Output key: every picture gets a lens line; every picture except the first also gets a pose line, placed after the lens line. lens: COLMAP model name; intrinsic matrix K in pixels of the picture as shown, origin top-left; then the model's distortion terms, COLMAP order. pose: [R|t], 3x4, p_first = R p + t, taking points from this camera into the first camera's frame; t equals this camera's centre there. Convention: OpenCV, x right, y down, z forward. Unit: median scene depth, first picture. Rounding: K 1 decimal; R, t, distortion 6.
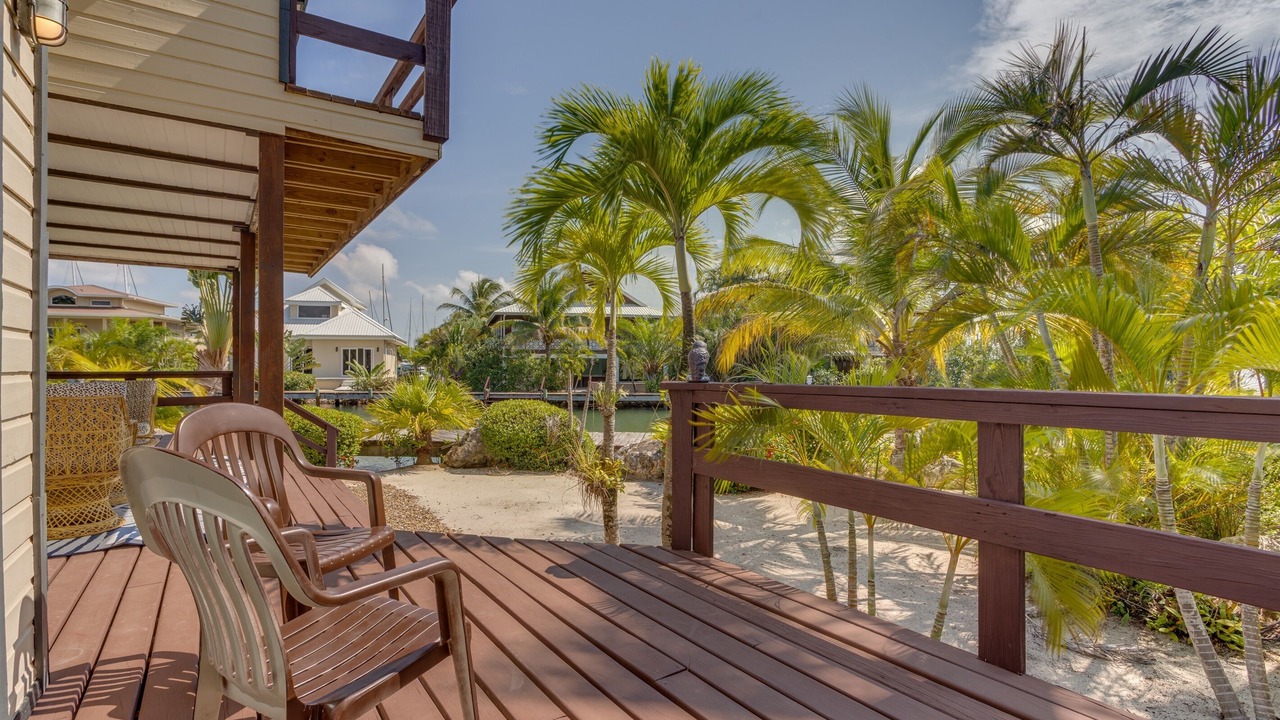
lens RADIAL K [[616.7, 0, 640.0], [0, 616.7, 360.0], [0, 0, 1]] dist [-0.048612, 0.025026]
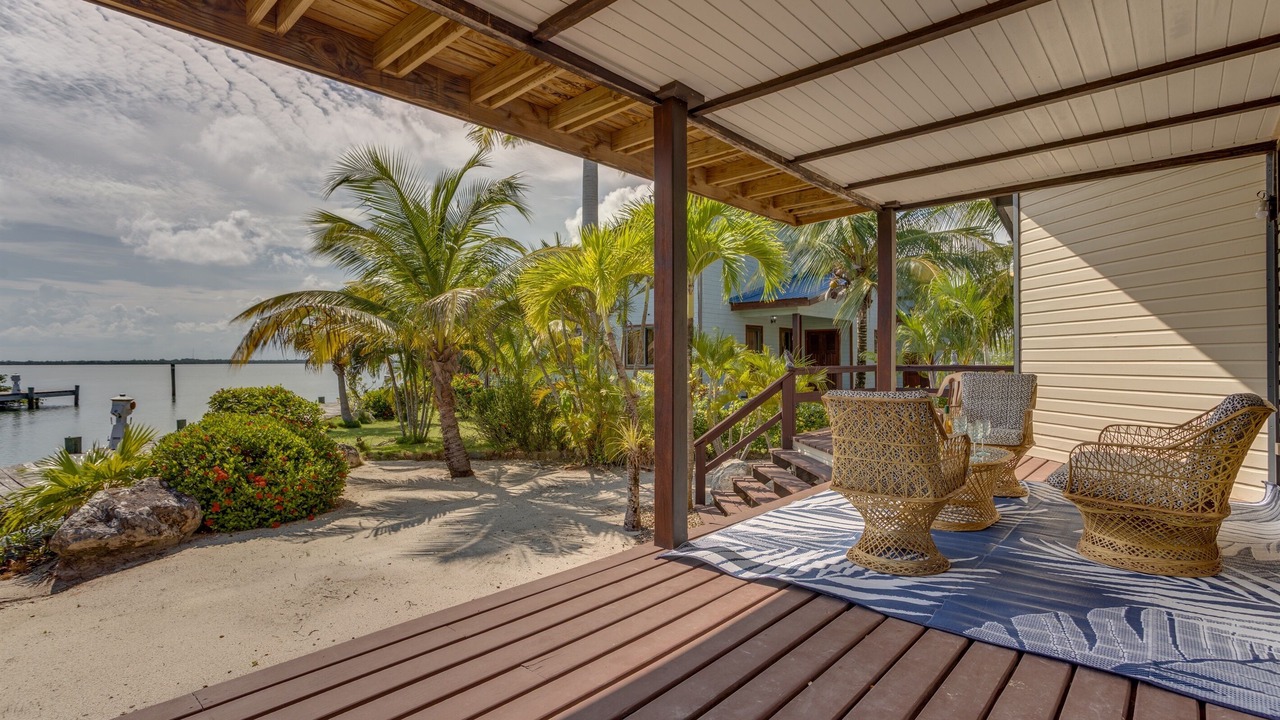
lens RADIAL K [[616.7, 0, 640.0], [0, 616.7, 360.0], [0, 0, 1]] dist [-0.048612, 0.025026]
pose [[-0.220873, 0.006066, 0.975284, -0.189808], [-0.006861, 0.999946, -0.007773, 0.002592], [-0.975278, -0.008408, -0.220820, 0.187027]]
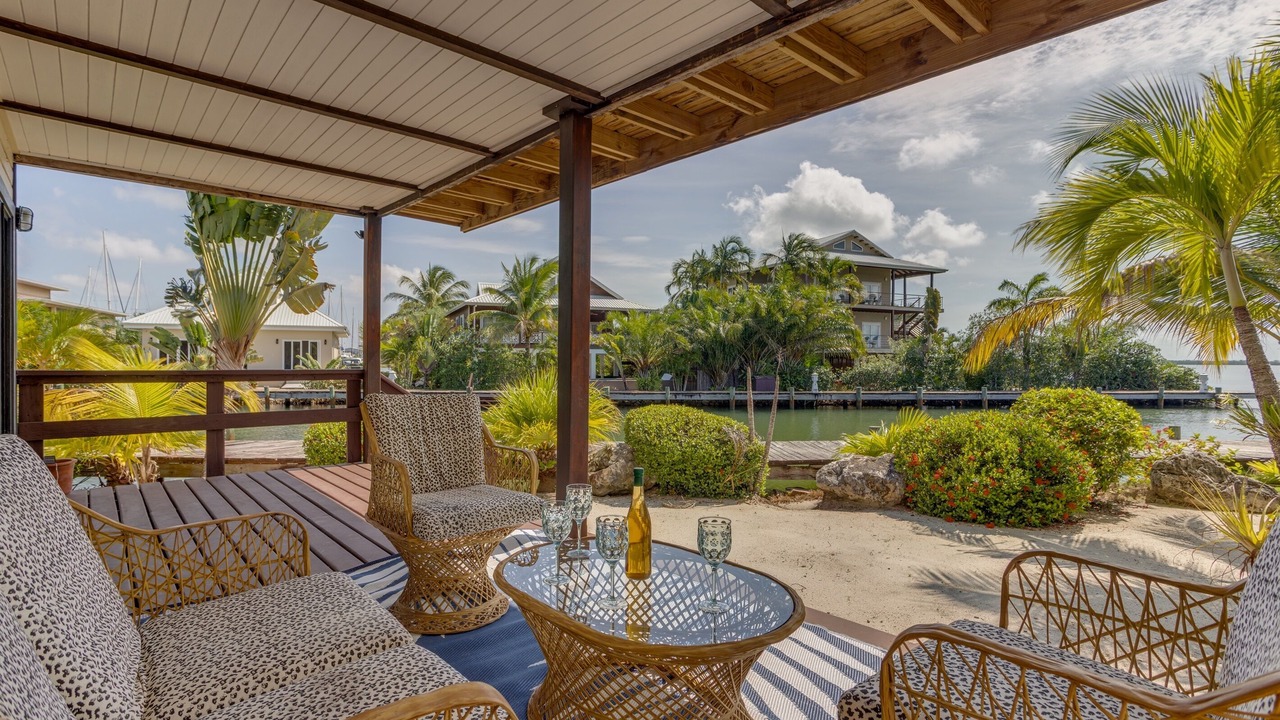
lens RADIAL K [[616.7, 0, 640.0], [0, 616.7, 360.0], [0, 0, 1]] dist [-0.048612, 0.025026]
pose [[0.991457, 0.005369, 0.130321, -0.108629], [-0.006195, 0.999963, 0.005937, 0.000752], [-0.130284, -0.006694, 0.991454, 0.073596]]
